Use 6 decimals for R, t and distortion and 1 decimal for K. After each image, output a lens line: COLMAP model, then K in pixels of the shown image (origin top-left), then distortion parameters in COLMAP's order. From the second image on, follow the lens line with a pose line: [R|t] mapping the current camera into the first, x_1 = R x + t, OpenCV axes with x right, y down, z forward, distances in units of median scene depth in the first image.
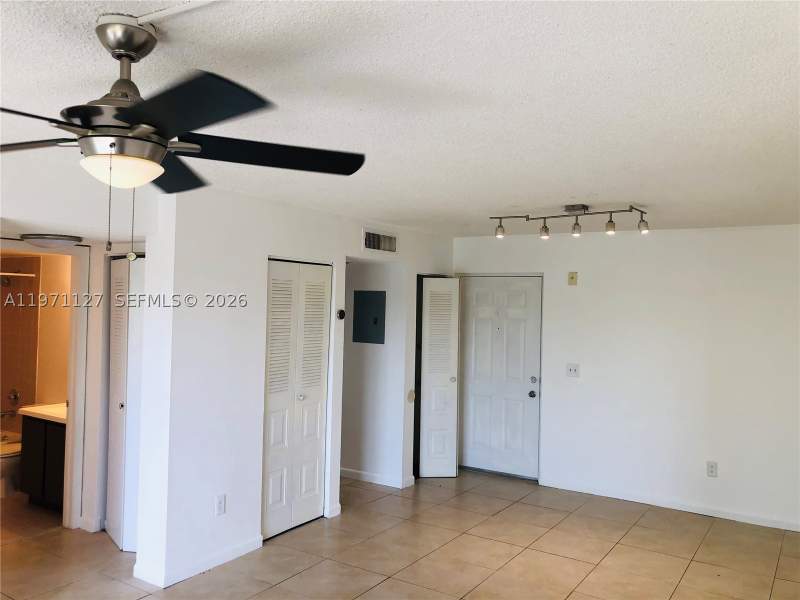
lens RADIAL K [[664.4, 0, 400.0], [0, 664.4, 300.0], [0, 0, 1]] dist [-0.001926, -0.005384]
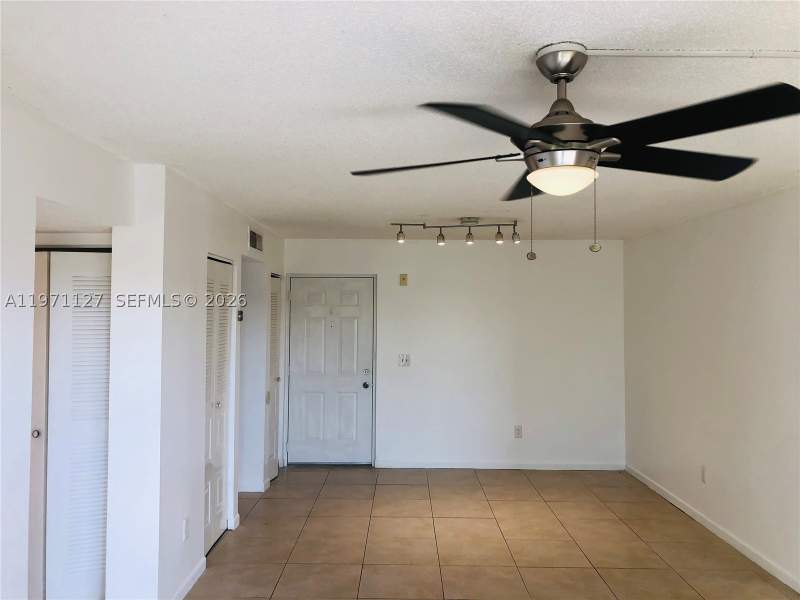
lens RADIAL K [[664.4, 0, 400.0], [0, 664.4, 300.0], [0, 0, 1]] dist [-0.001926, -0.005384]
pose [[0.835622, -0.009133, 0.549229, -0.434496], [0.010282, 0.999947, 0.000984, 0.000950], [-0.549209, 0.004825, 0.835671, 0.074580]]
